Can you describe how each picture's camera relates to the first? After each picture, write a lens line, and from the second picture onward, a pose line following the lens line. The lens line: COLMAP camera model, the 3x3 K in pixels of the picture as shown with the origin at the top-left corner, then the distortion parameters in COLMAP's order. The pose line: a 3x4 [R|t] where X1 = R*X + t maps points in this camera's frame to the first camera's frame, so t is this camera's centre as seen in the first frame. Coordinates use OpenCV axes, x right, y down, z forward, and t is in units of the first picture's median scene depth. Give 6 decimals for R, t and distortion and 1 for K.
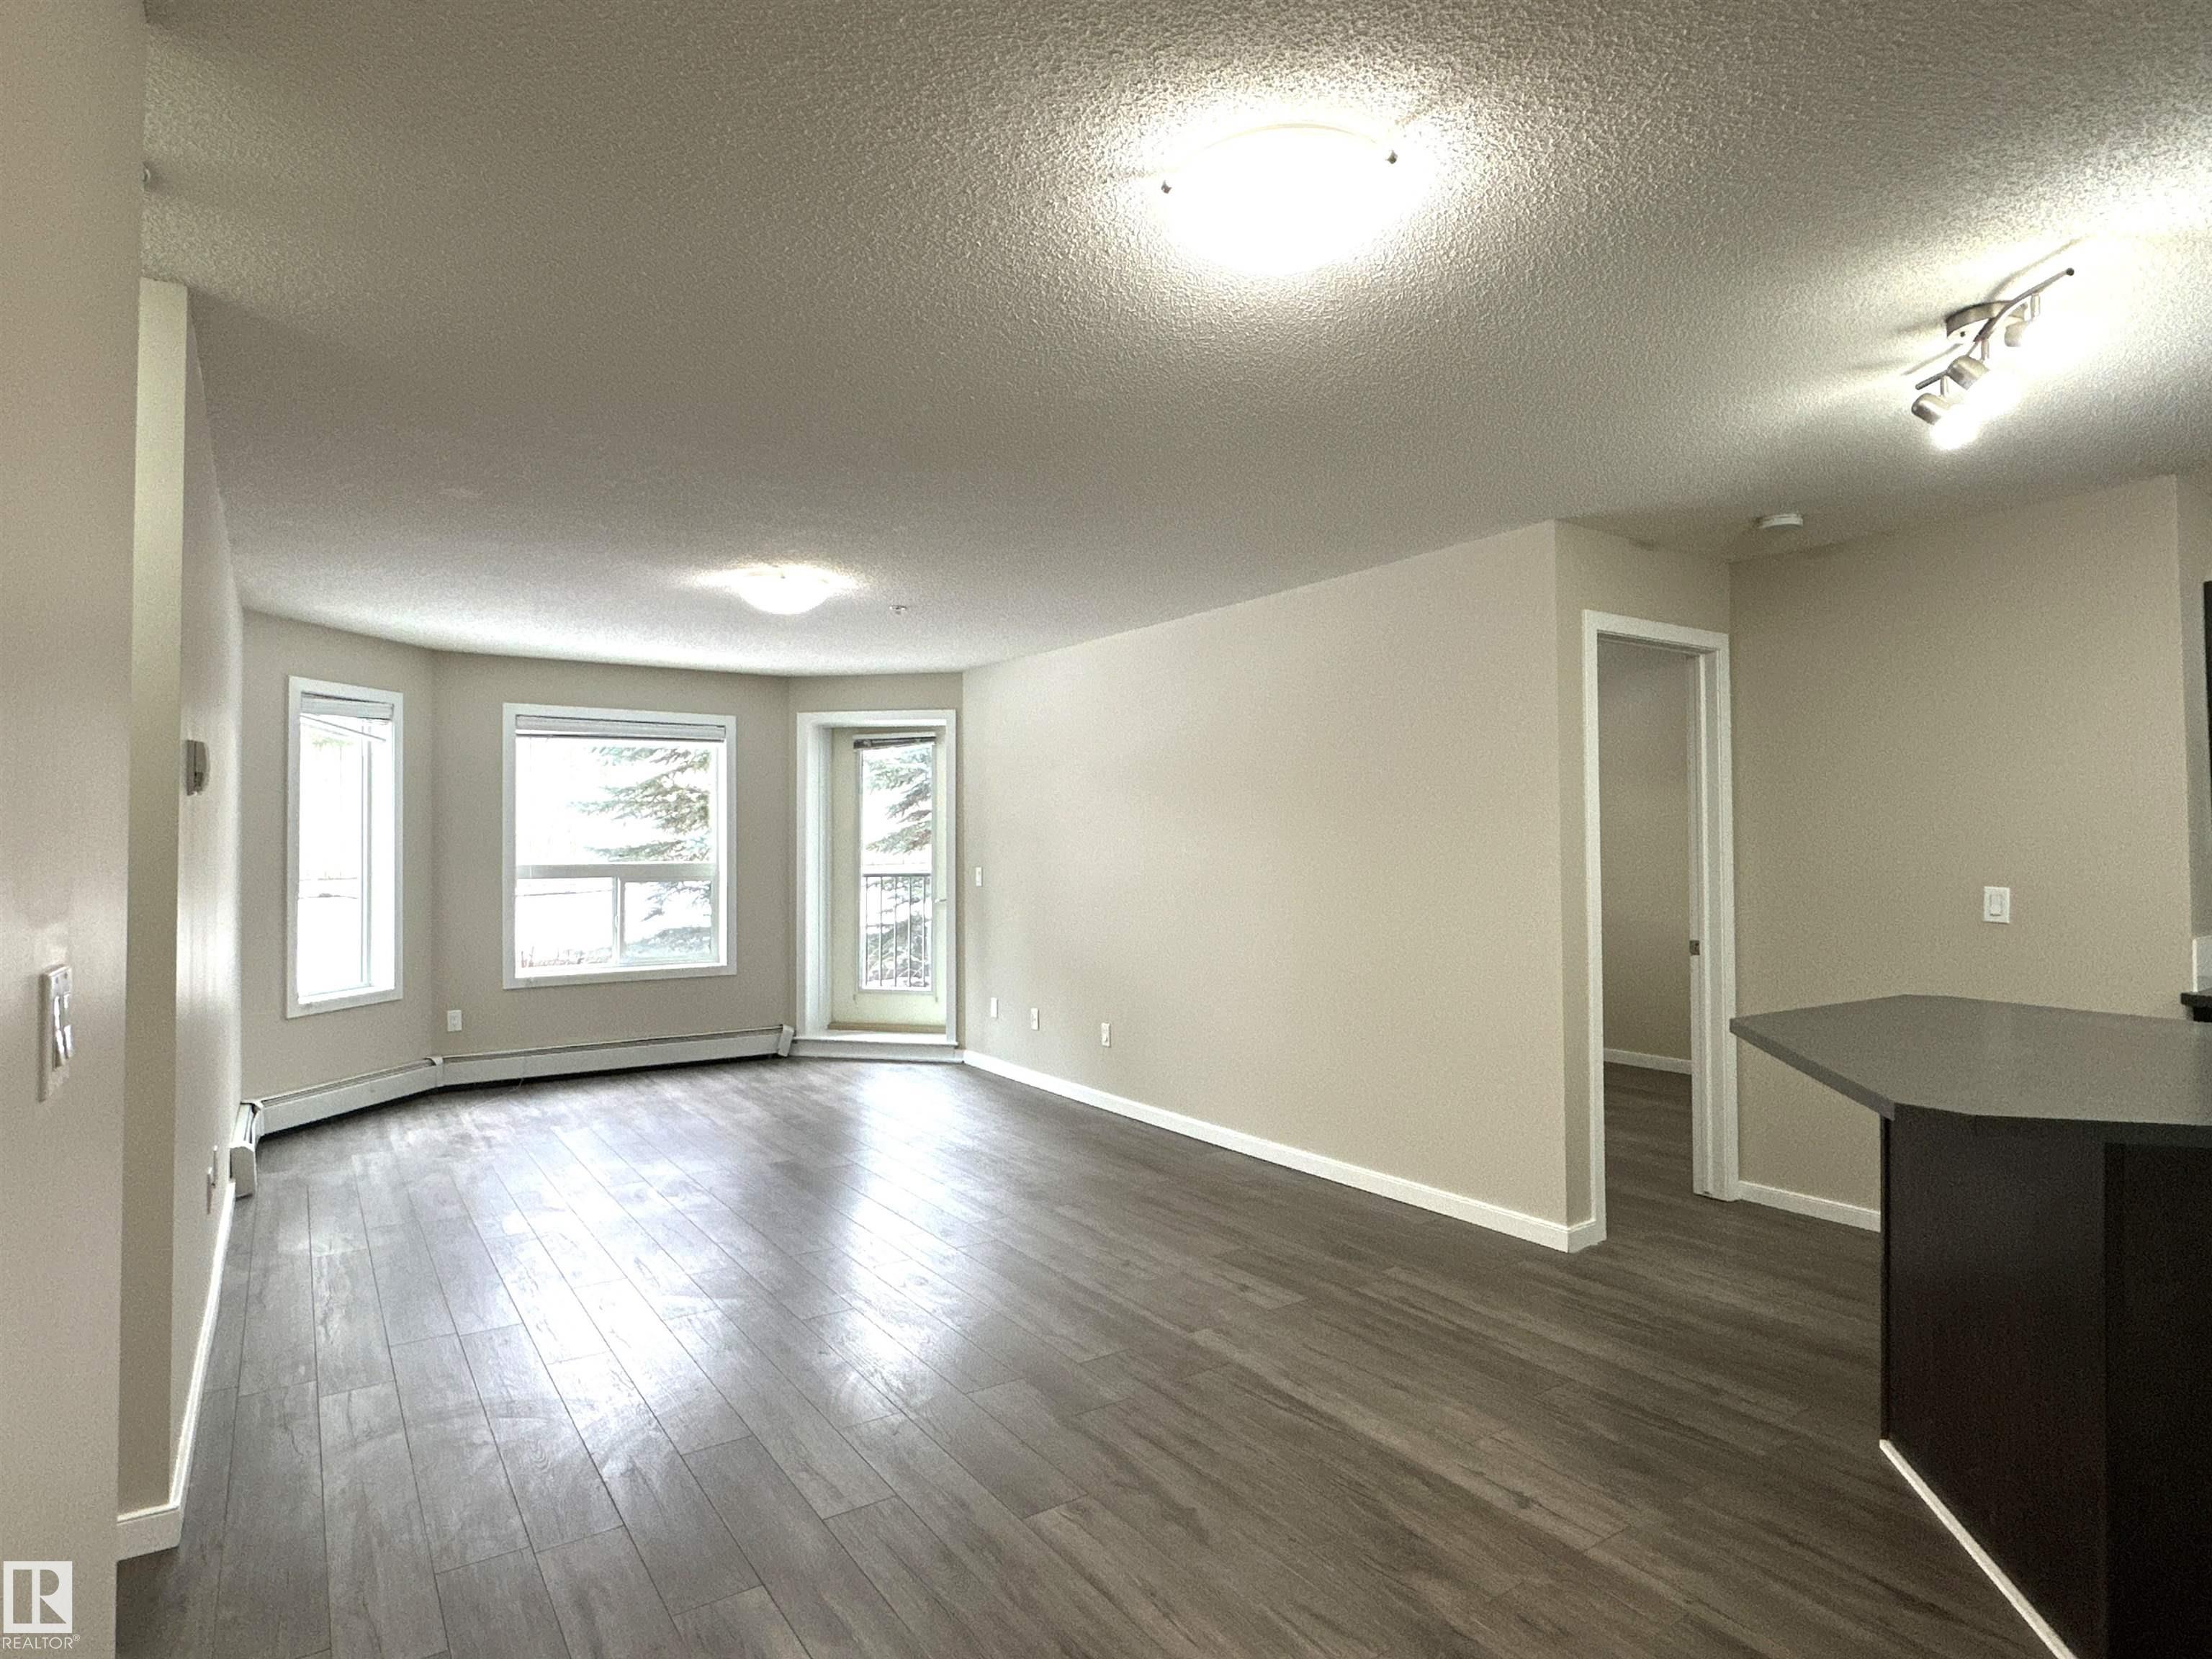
lens RADIAL K [[1215.6, 0, 1104.2], [0, 1215.6, 835.2], [0, 0, 1]] dist [-0.015259, 0.005091]
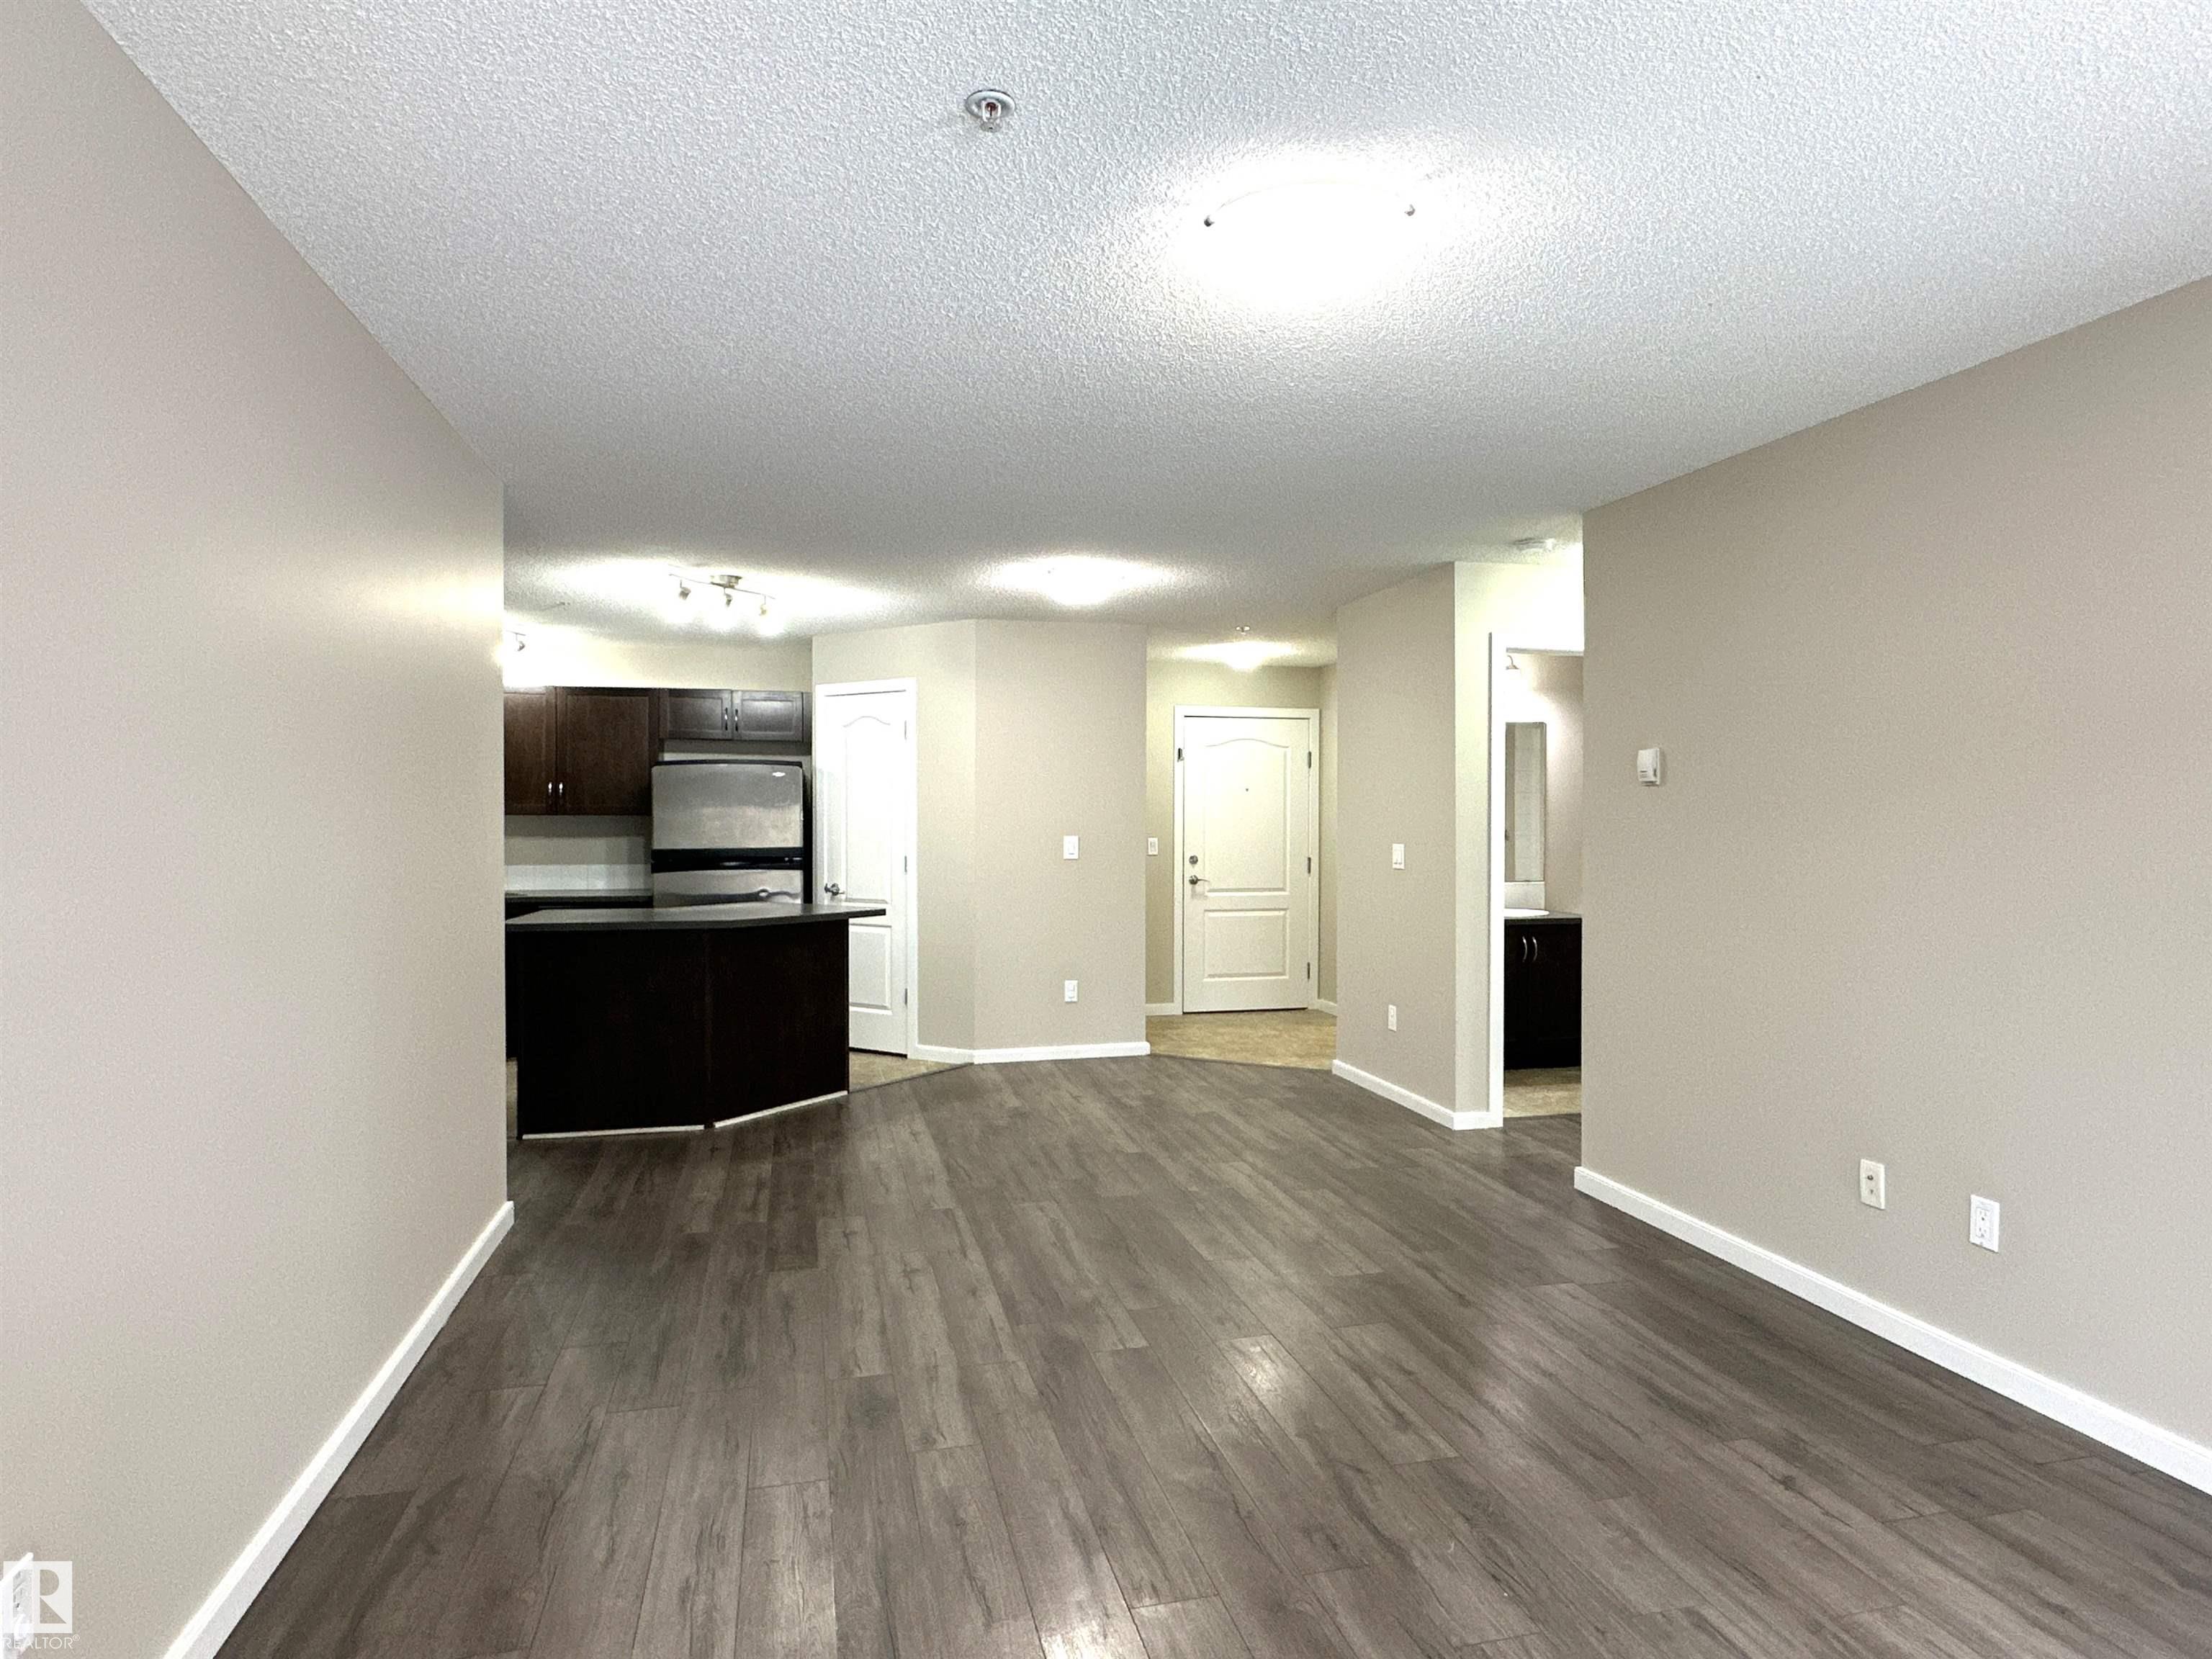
lens RADIAL K [[1215.6, 0, 1102.9], [0, 1215.6, 819.2], [0, 0, 1]] dist [-0.015259, 0.005091]
pose [[-0.934214, 0.000829, 0.356711, -0.528090], [-0.001071, 0.999986, -0.005130, 0.013338], [-0.356711, -0.005175, -0.934201, 2.134060]]
